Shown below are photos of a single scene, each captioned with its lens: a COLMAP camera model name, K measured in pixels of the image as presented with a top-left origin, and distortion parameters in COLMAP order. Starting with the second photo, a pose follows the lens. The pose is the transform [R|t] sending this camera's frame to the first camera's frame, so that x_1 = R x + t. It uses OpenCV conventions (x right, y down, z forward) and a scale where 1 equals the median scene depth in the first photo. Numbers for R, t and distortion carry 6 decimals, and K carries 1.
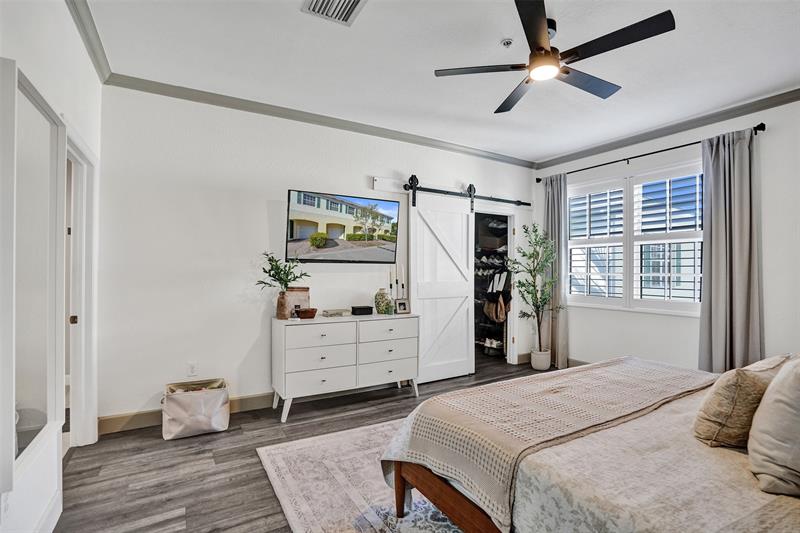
lens RADIAL K [[377.8, 0, 412.5], [0, 377.8, 270.9], [0, 0, 1]] dist [-0.065168, 0.024121]
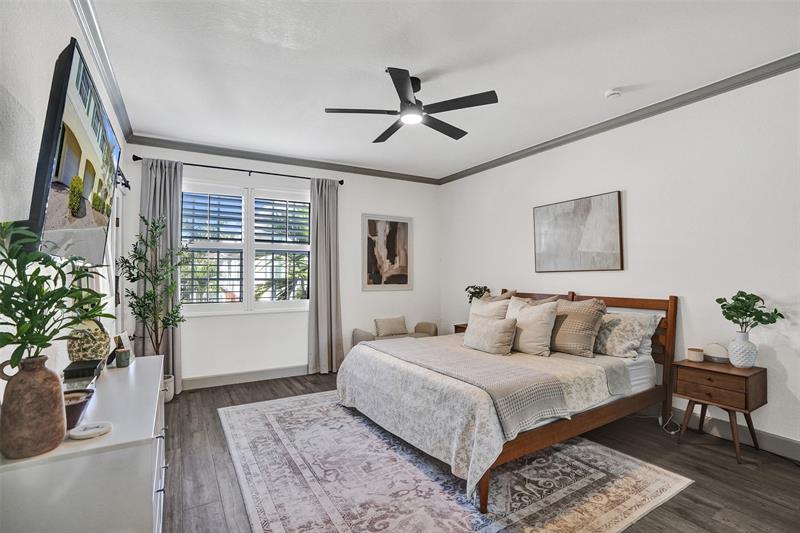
lens RADIAL K [[377.8, 0, 411.9], [0, 377.8, 263.9], [0, 0, 1]] dist [-0.065168, 0.024121]
pose [[-0.043307, 0.015146, 0.998947, -0.732703], [0.016727, 0.999756, -0.014433, -0.018501], [-0.998922, 0.016084, -0.043550, 0.849941]]
